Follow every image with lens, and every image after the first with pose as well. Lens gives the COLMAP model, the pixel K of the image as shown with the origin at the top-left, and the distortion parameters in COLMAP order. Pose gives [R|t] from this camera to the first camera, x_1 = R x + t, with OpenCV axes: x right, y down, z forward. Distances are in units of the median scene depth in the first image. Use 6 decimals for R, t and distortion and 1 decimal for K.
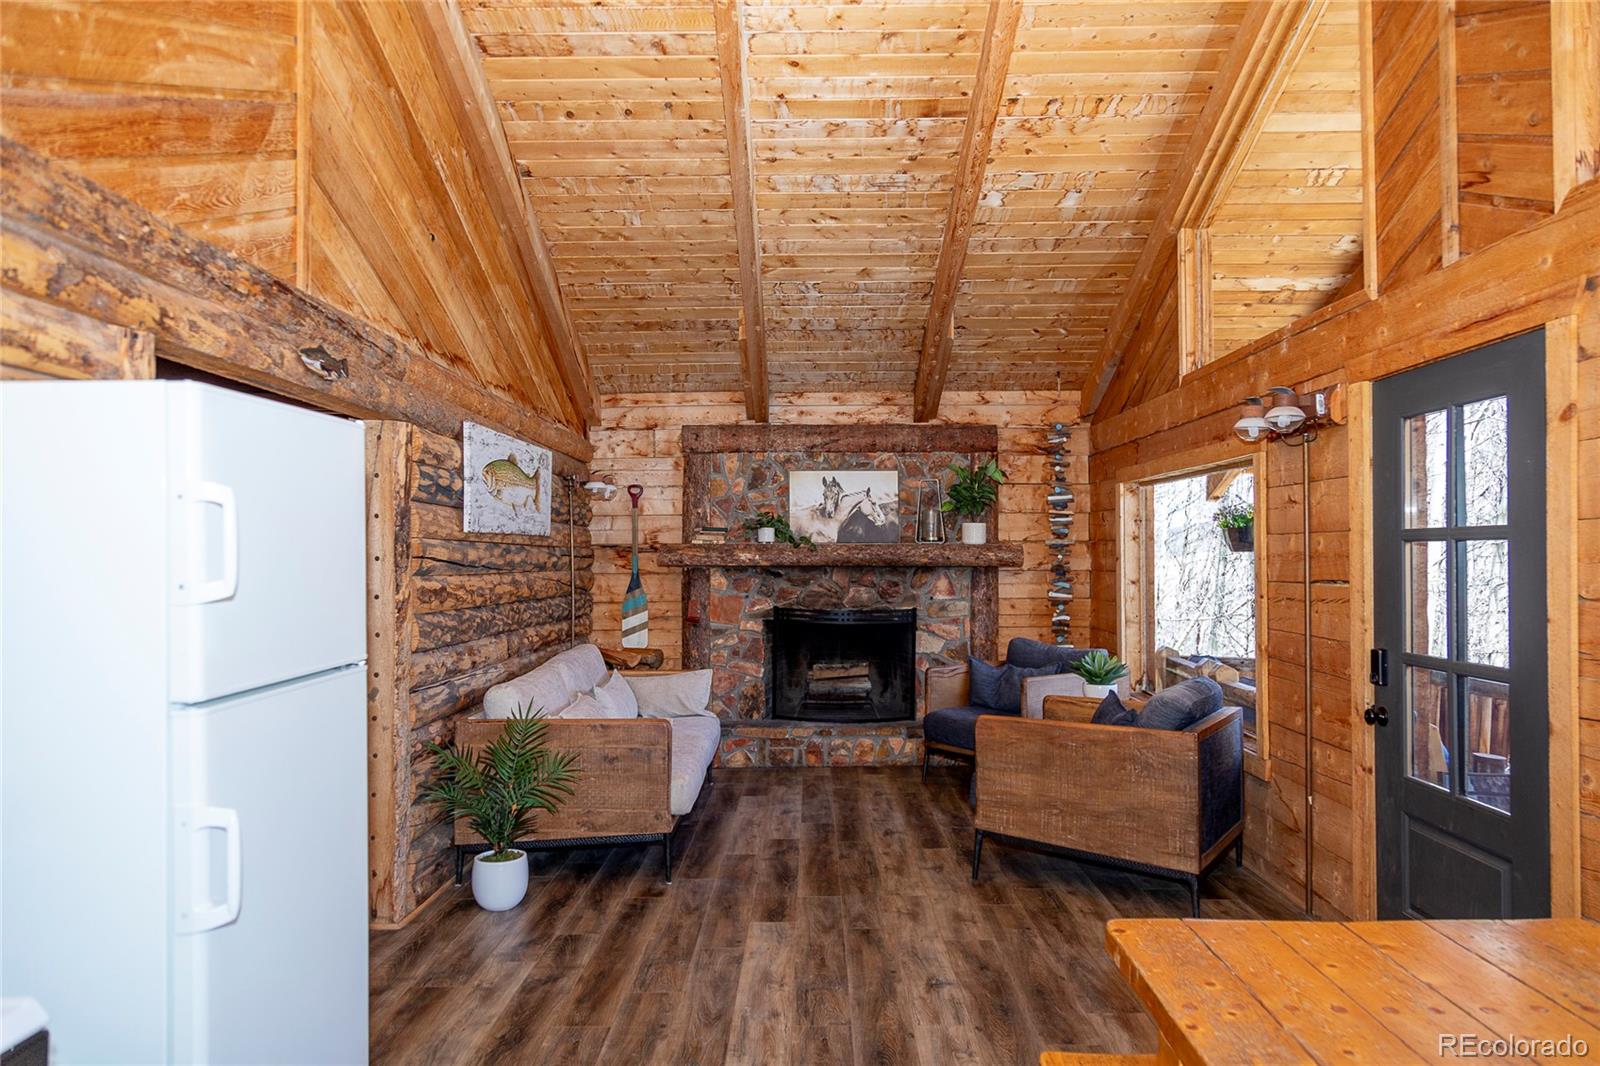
lens RADIAL K [[1041.9, 0, 801.6], [0, 1041.9, 535.8], [0, 0, 1]] dist [0.000852, 0.002727]
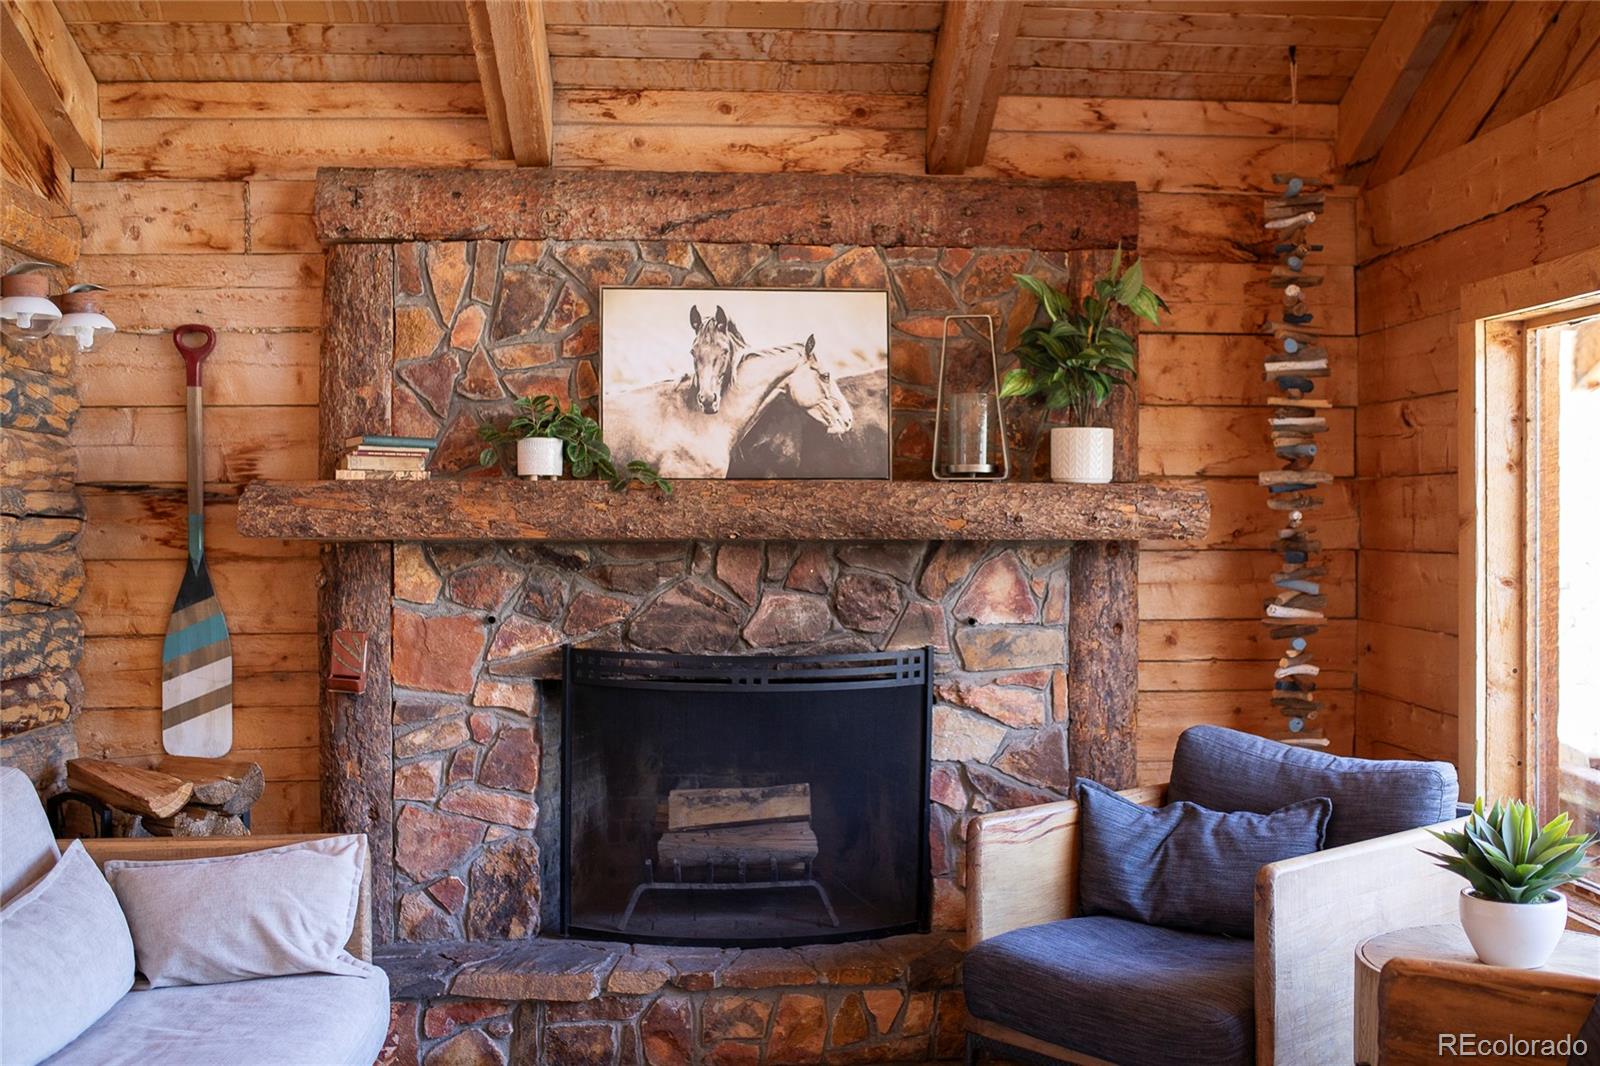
lens RADIAL K [[1698.2, 0, 882.7], [0, 1698.2, 532.9], [0, 0, 1]] dist [-0.057383, 0.065296]
pose [[0.993962, -0.000652, 0.109723, 0.022097], [-0.002224, 0.999657, 0.026088, 0.010217], [-0.109703, -0.026175, 0.993620, 0.377590]]
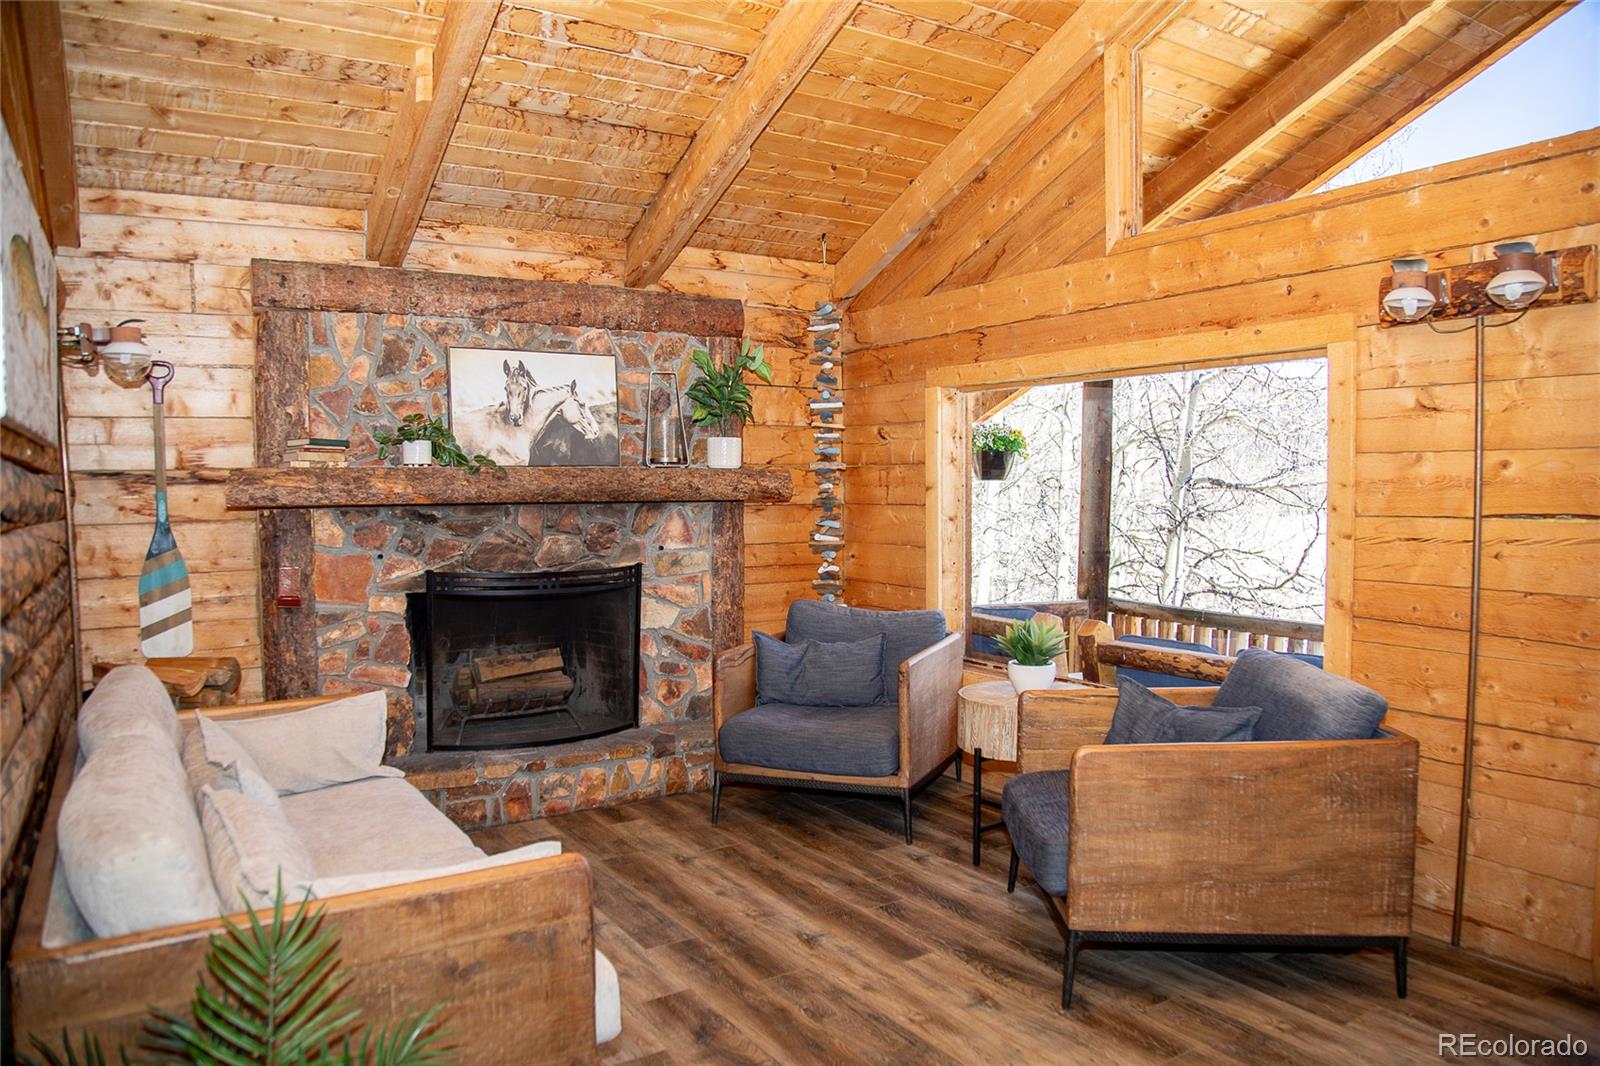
lens RADIAL K [[1080.6, 0, 798.6], [0, 1080.6, 548.8], [0, 0, 1]] dist [-0.114868, 0.055768]
pose [[0.838636, -0.037111, 0.543426, -0.184978], [-0.003226, 0.997320, 0.073087, 0.008743], [-0.544682, -0.063046, 0.836269, 0.367153]]
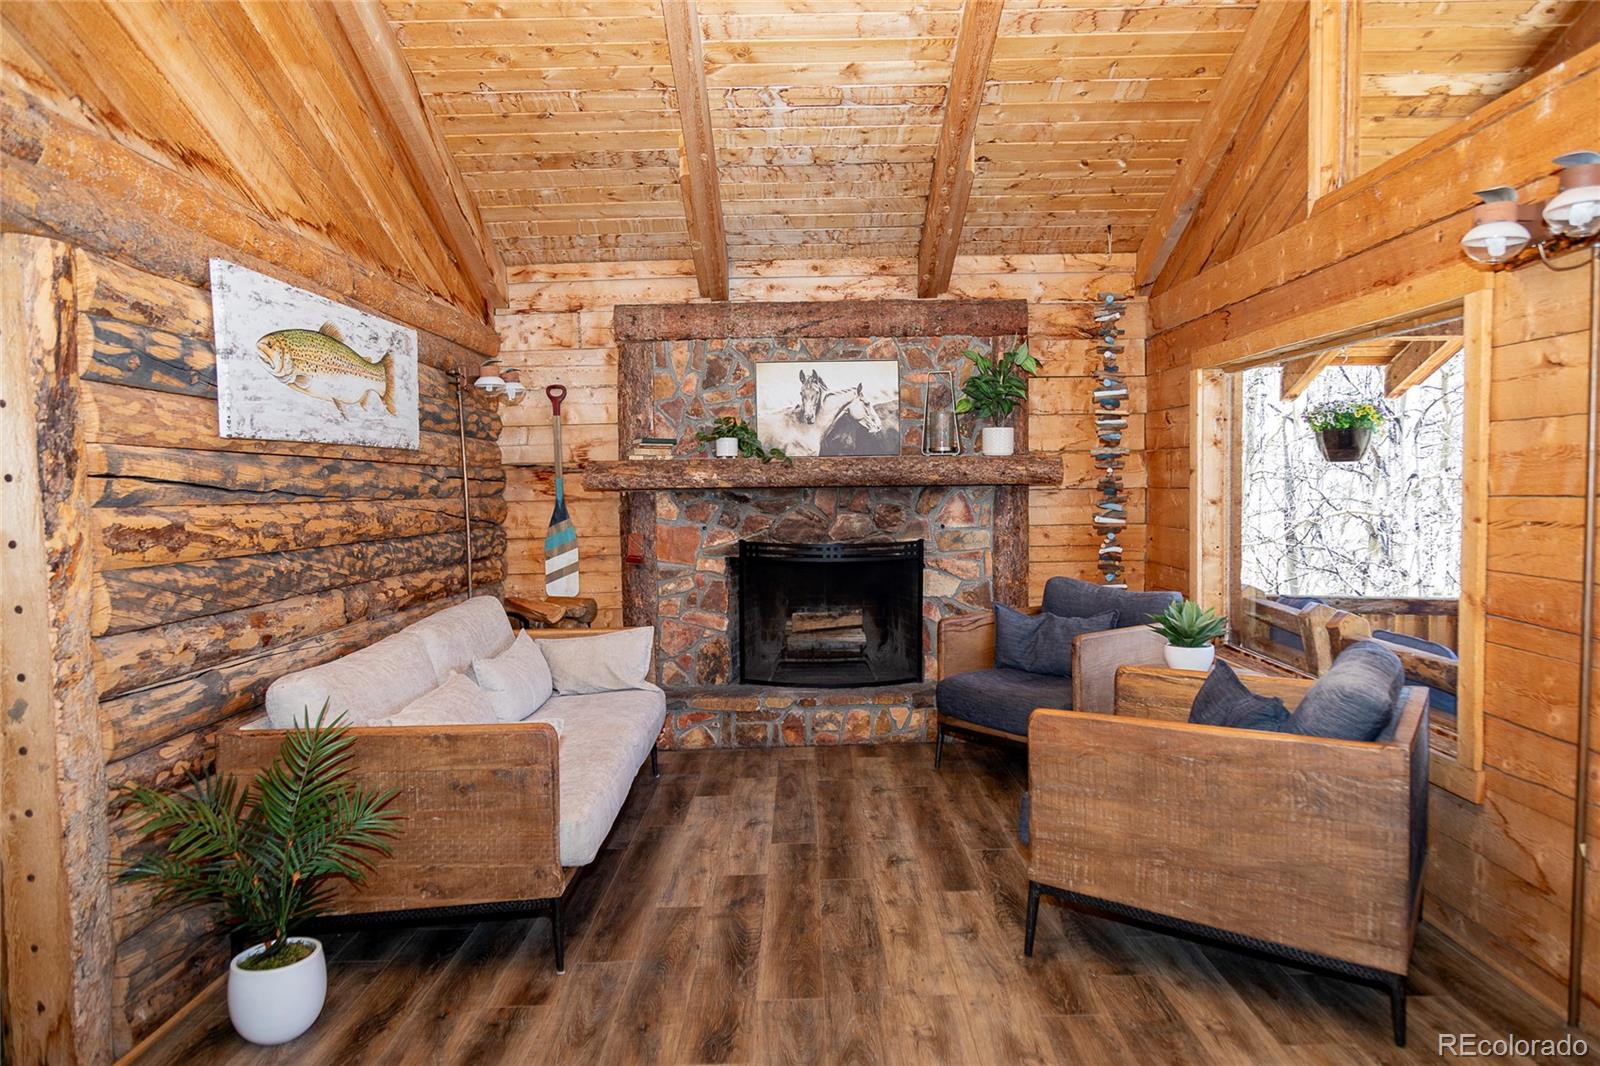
lens RADIAL K [[1042.6, 0, 811.5], [0, 1042.6, 543.3], [0, 0, 1]] dist [0.003287, 0.004516]
pose [[0.999744, -0.016064, 0.015918, 0.014741], [0.014784, 0.996879, 0.077545, 0.010807], [-0.017114, -0.077290, 0.996862, 0.230770]]
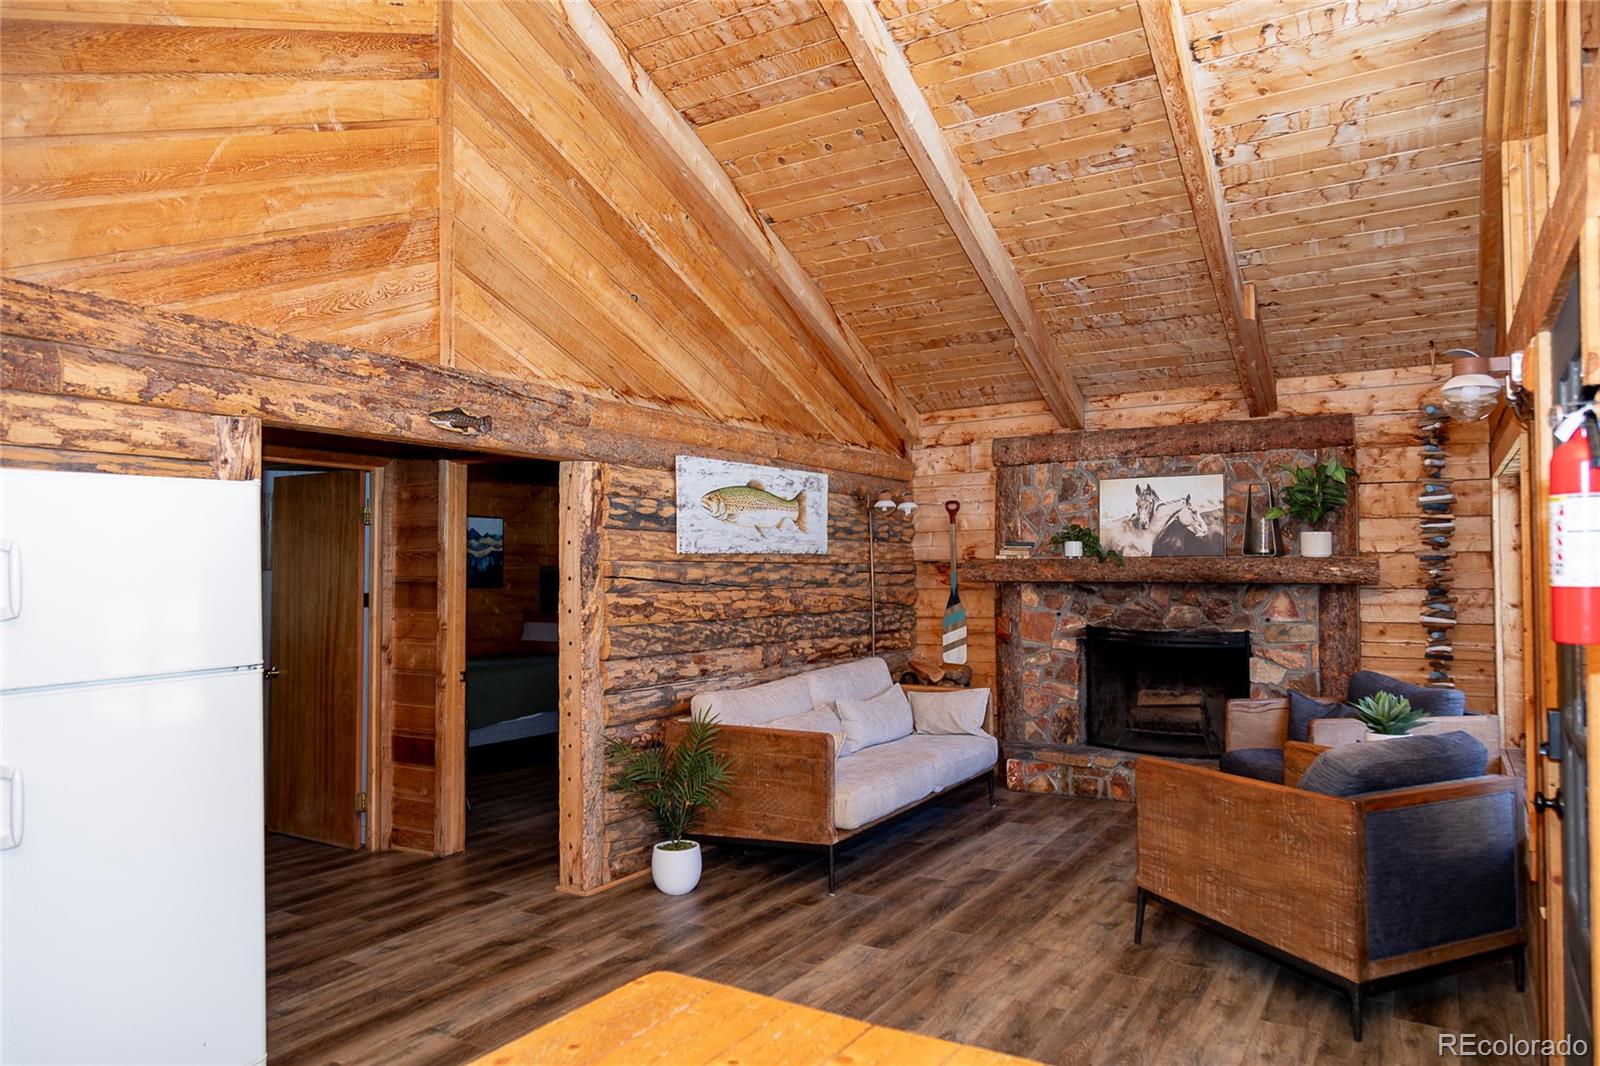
lens RADIAL K [[1042.6, 0, 811.5], [0, 1042.6, 543.3], [0, 0, 1]] dist [0.003287, 0.004516]
pose [[0.863496, -0.016216, -0.504095, 0.237572], [0.014961, 0.999867, -0.006537, -0.003539], [0.504134, -0.001897, 0.863624, 0.065739]]
